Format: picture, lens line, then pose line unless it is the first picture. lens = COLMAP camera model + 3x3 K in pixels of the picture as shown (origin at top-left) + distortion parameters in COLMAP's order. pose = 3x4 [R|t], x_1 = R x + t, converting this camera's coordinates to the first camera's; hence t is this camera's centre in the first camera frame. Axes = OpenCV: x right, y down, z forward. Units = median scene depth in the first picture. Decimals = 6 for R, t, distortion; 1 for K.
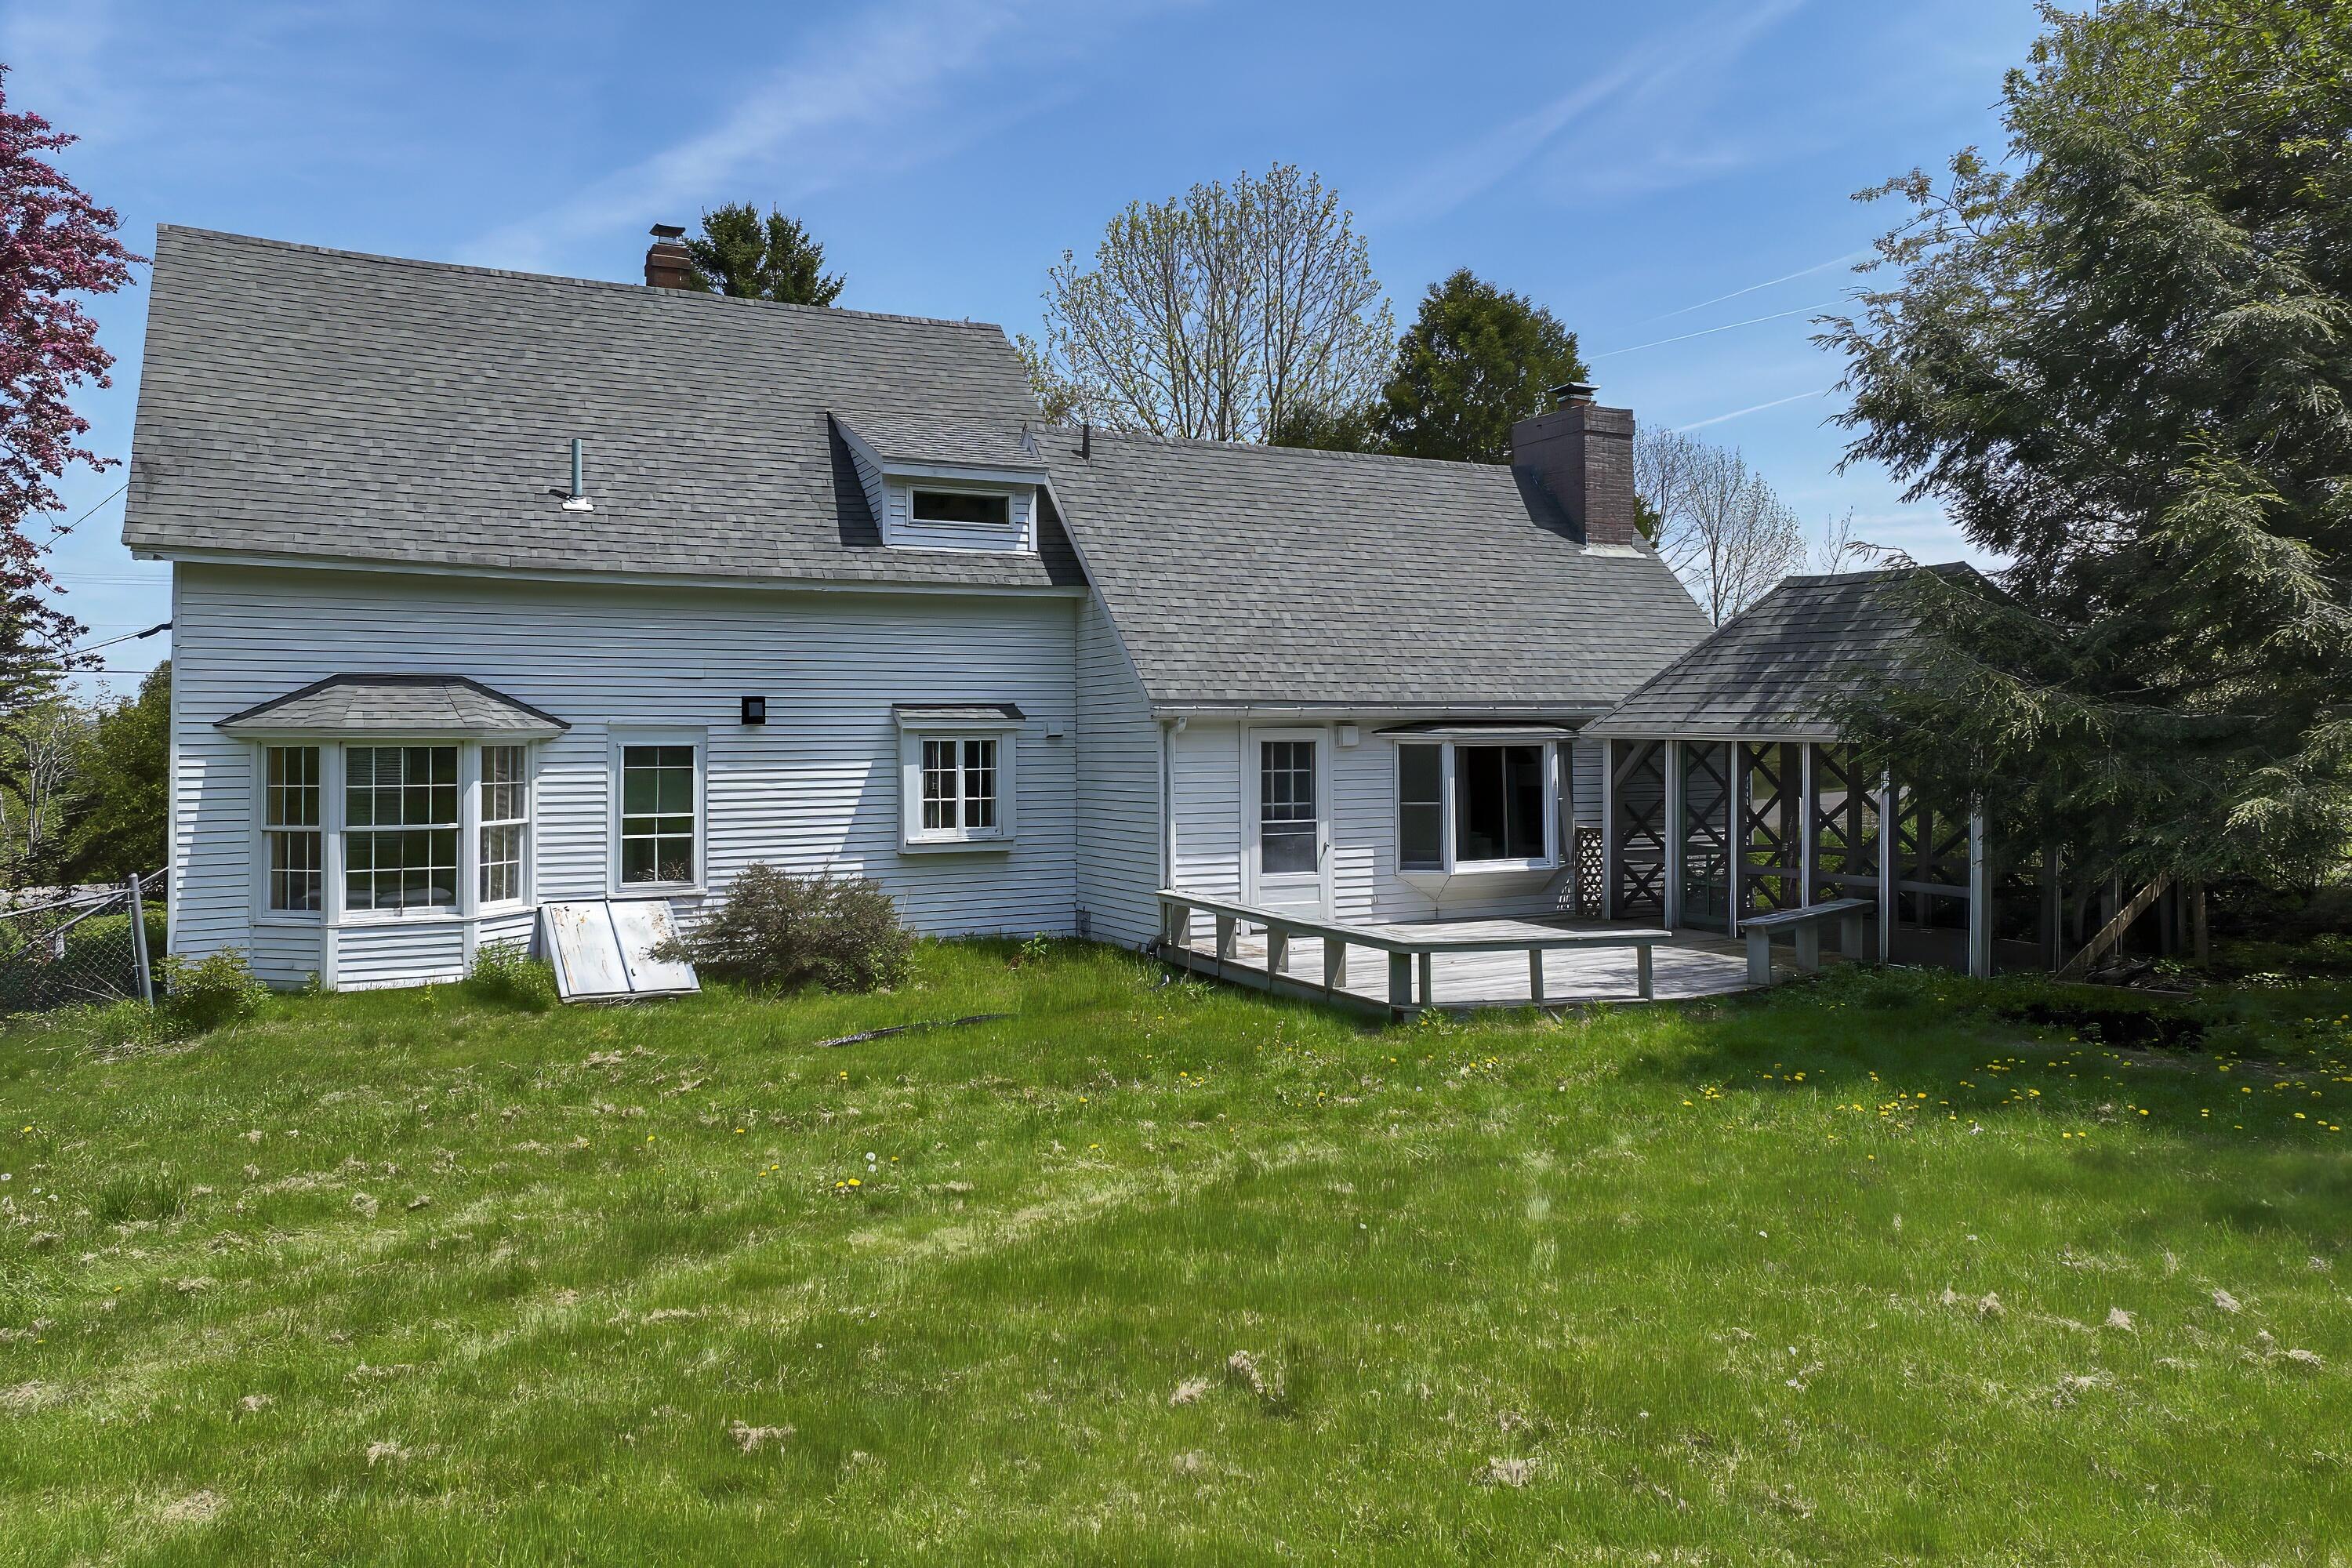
lens RADIAL K [[1654.6, 0, 1182.0], [0, 1654.6, 693.8], [0, 0, 1]] dist [-0.002482, 0.004454]
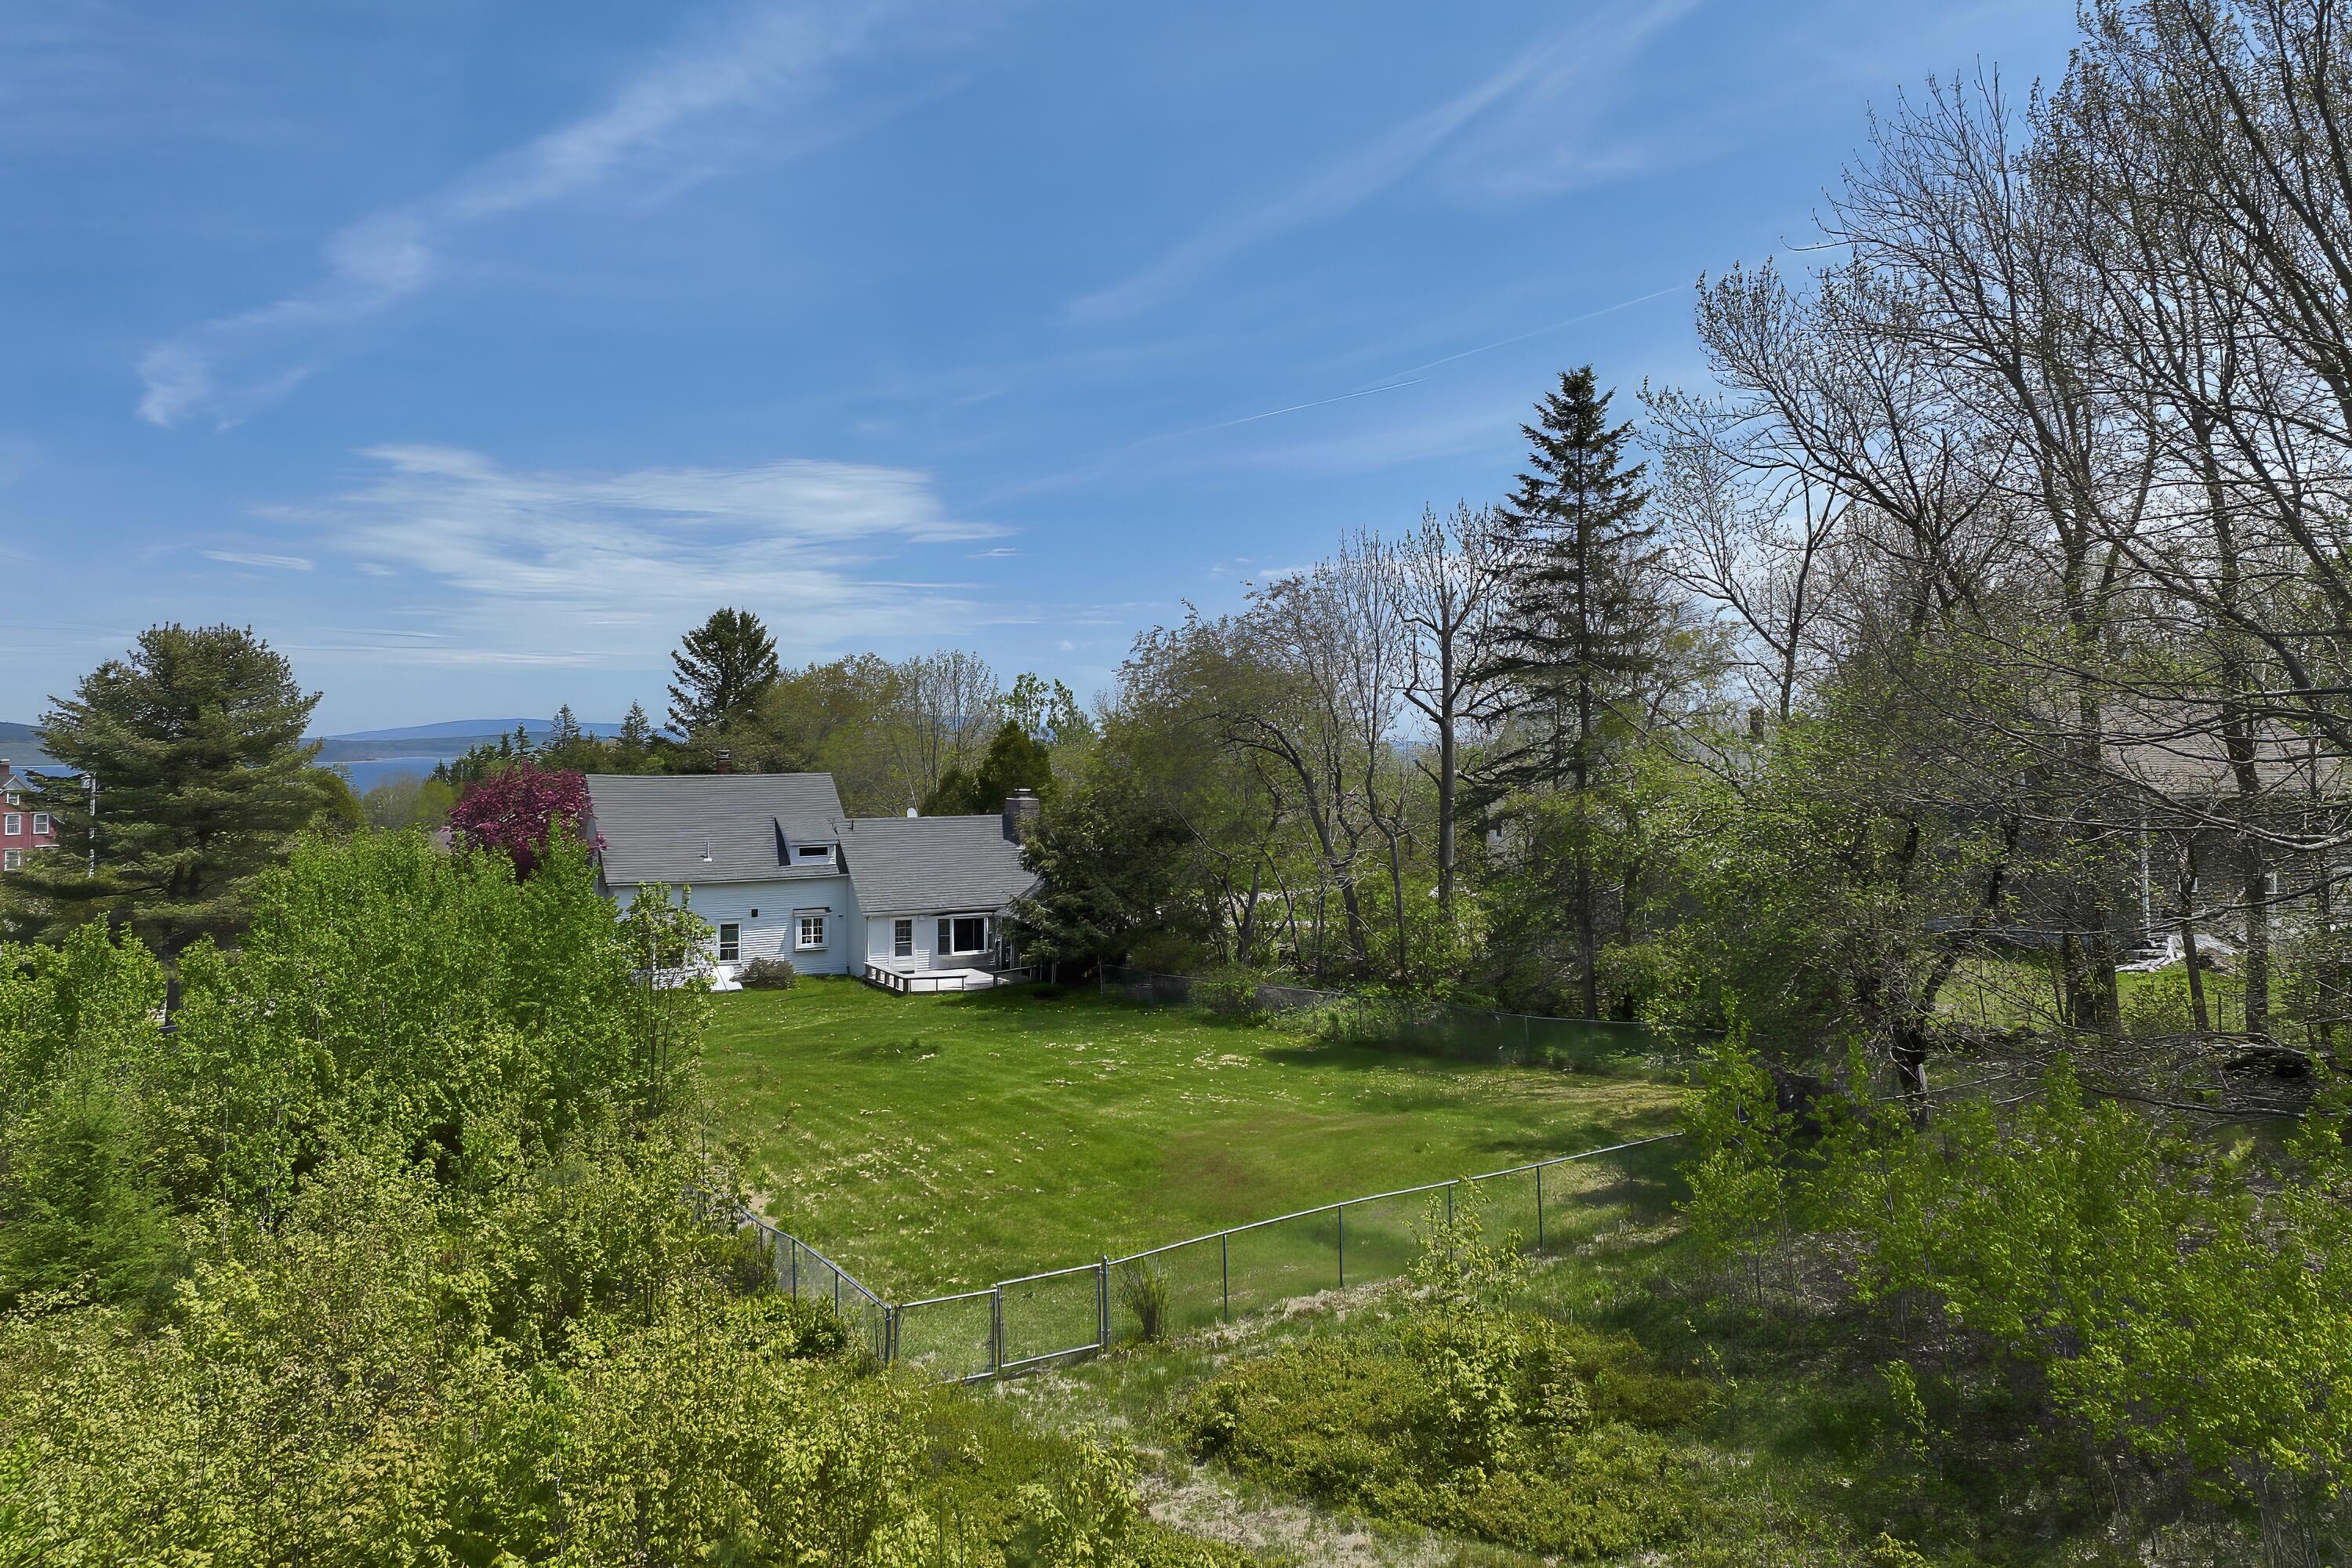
lens RADIAL K [[1658.8, 0, 1181.4], [0, 1658.8, 707.0], [0, 0, 1]] dist [-0.001662, 0.000751]
pose [[0.999041, 0.003086, 0.043680, 0.518184], [-0.003300, 0.999983, 0.004845, -0.462369], [-0.043665, -0.004984, 0.999034, -2.681472]]
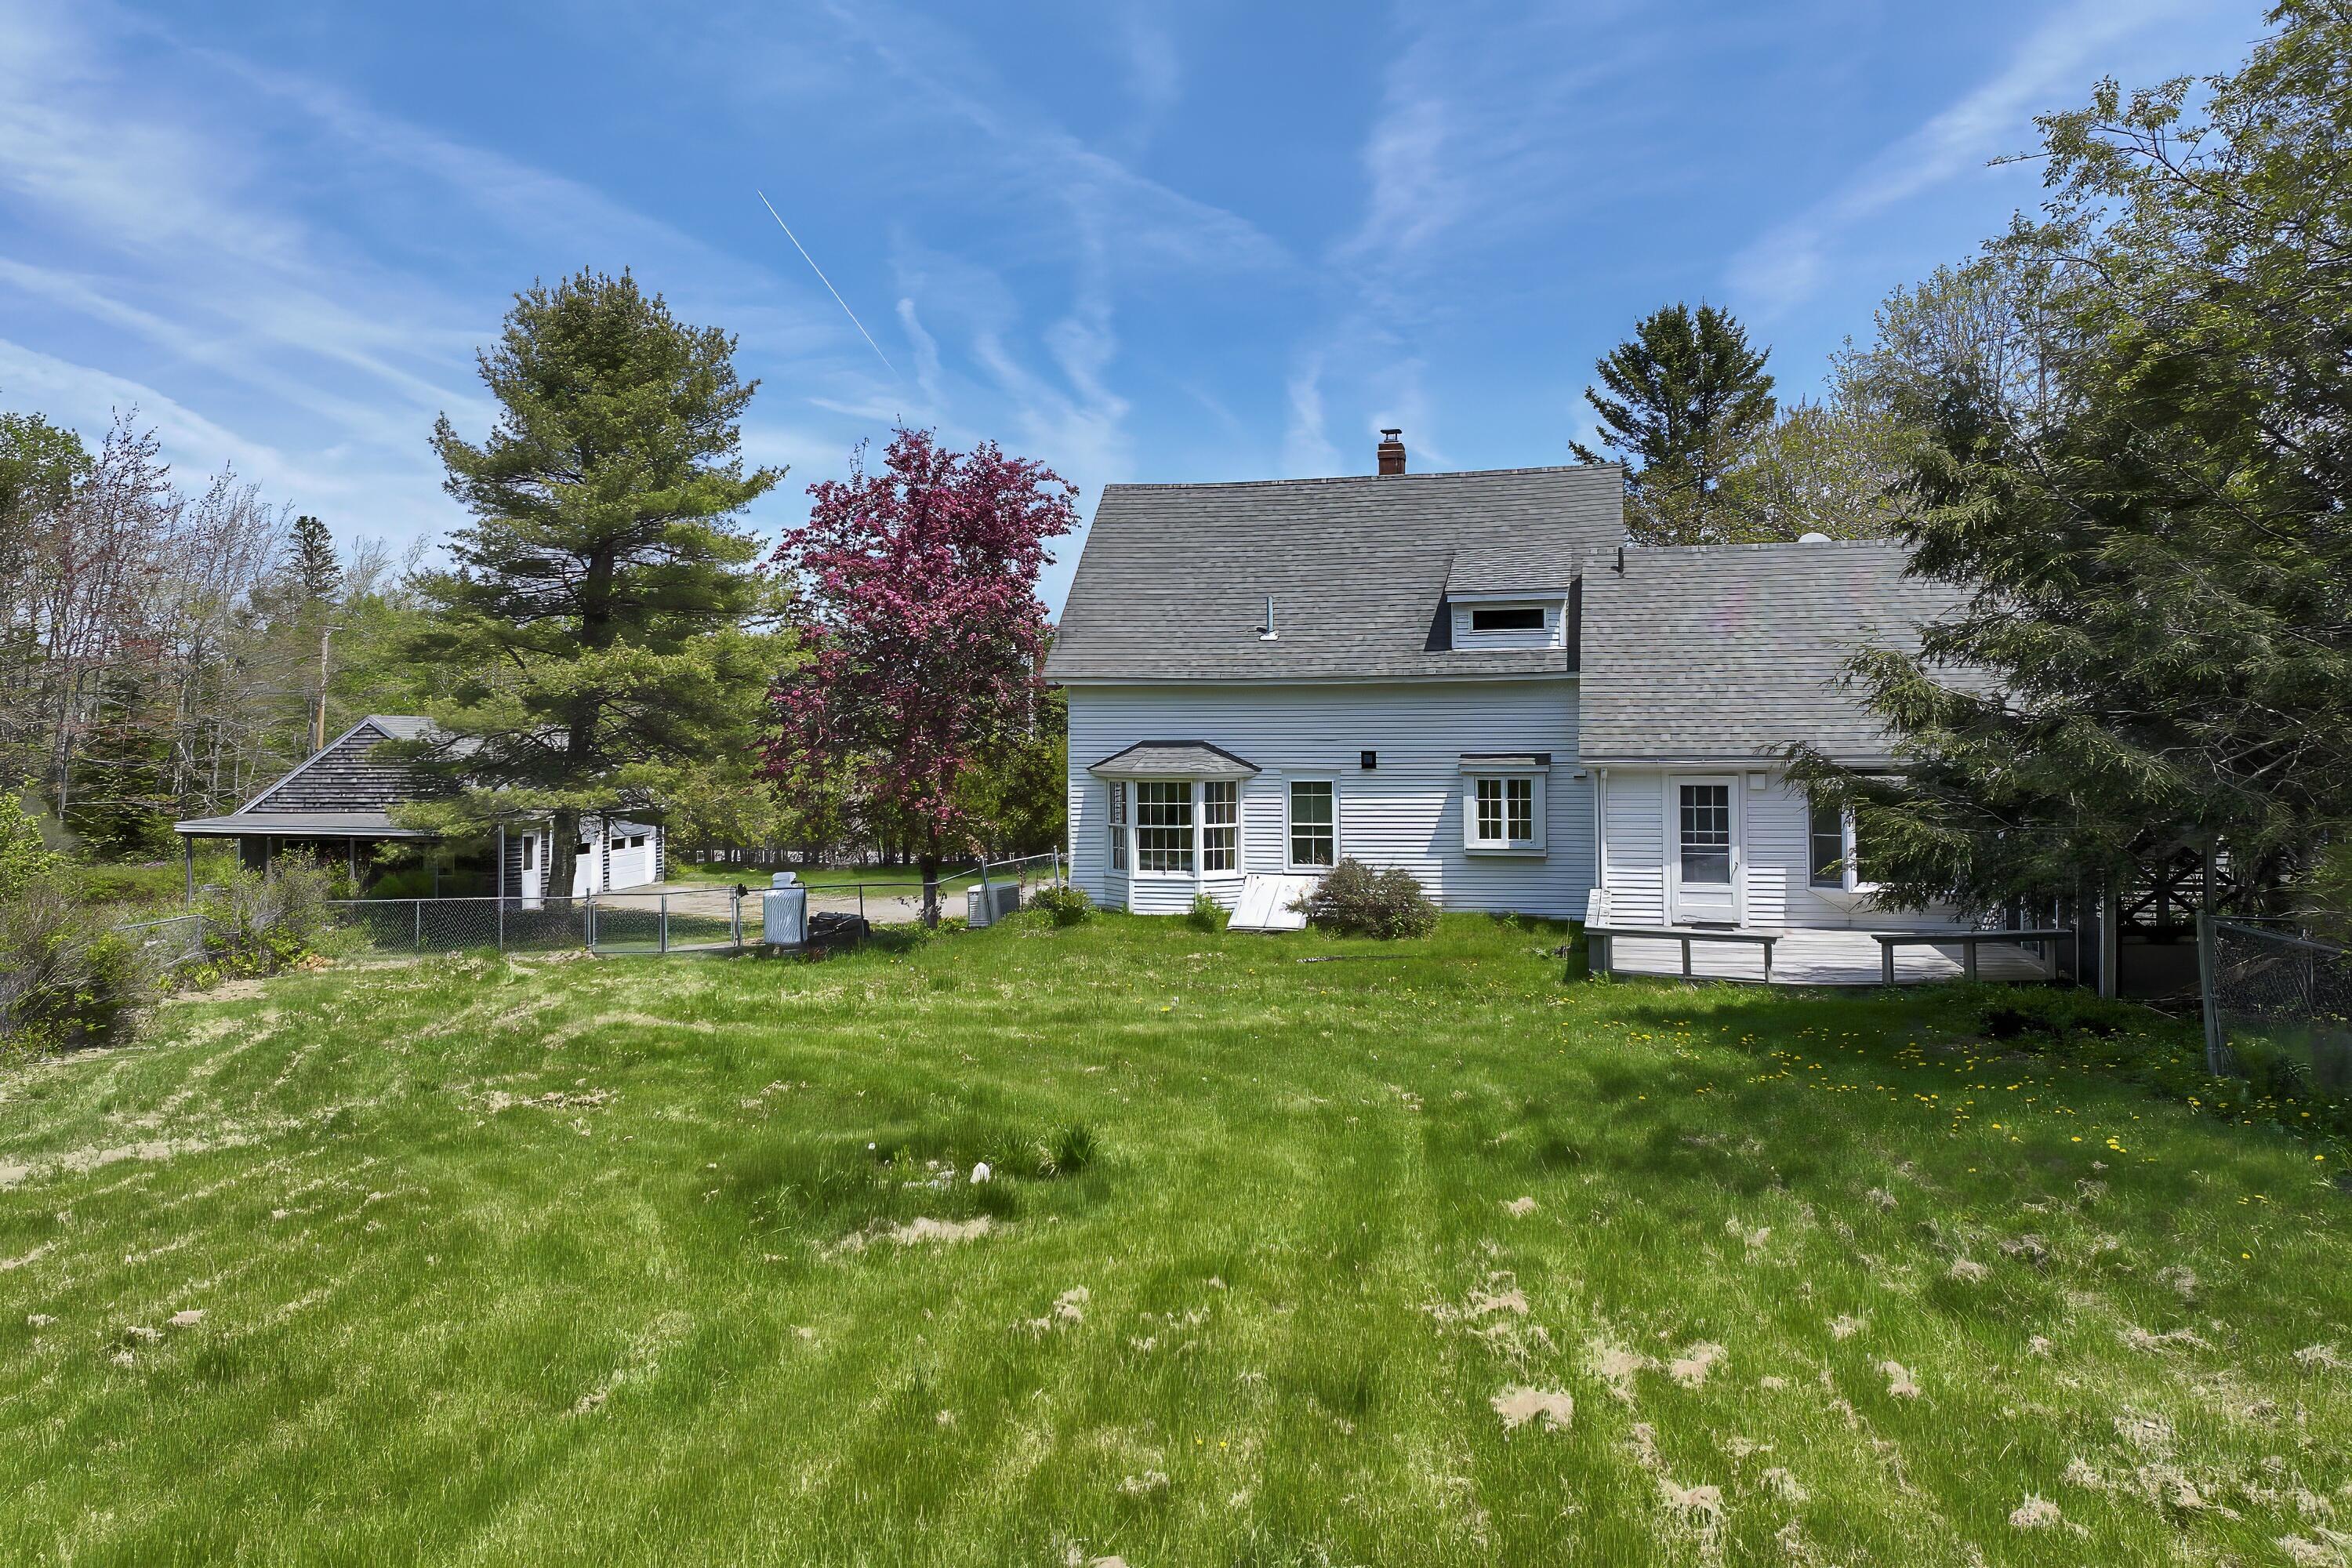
lens RADIAL K [[1654.6, 0, 1182.0], [0, 1654.6, 693.8], [0, 0, 1]] dist [-0.002482, 0.004454]
pose [[0.738506, -0.018161, -0.674002, 0.667280], [0.020377, 0.999782, -0.004612, -0.048623], [0.673939, -0.010329, 0.738715, -0.282818]]
